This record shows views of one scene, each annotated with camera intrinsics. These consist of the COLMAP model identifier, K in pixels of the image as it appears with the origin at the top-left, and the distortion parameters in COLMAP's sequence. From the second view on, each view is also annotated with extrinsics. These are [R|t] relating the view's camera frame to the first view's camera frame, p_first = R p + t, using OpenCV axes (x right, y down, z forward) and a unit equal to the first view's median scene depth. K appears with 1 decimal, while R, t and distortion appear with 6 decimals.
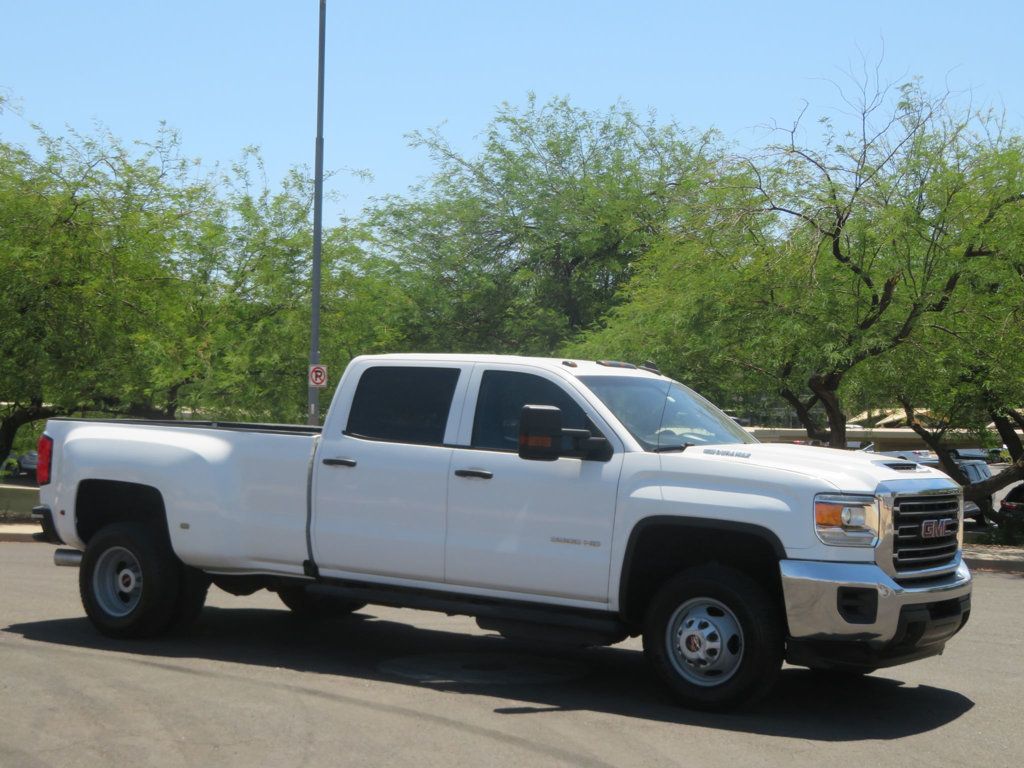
lens RADIAL K [[1646.5, 0, 512.0], [0, 1646.5, 384.0], [0, 0, 1]] dist [-0.014491, 0.027870]
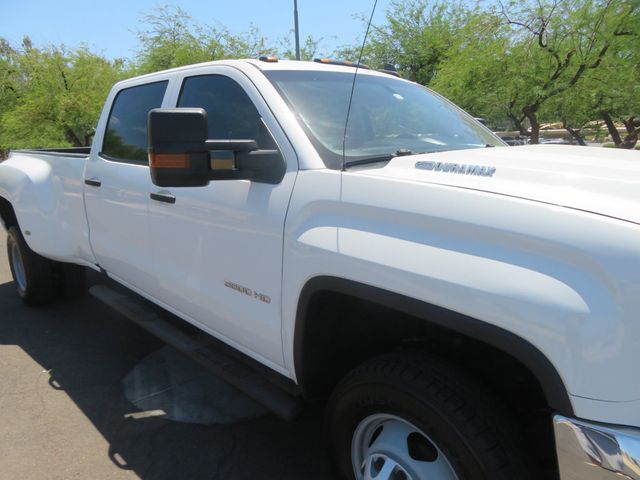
lens RADIAL K [[465.3, 0, 320.0], [0, 465.3, 240.0], [0, 0, 1]] dist [-0.002340, -0.001323]
pose [[0.977774, -0.002860, -0.209640, 0.108029], [0.052823, 0.971011, 0.233125, 0.023132], [0.202896, -0.239017, 0.949581, 0.749621]]
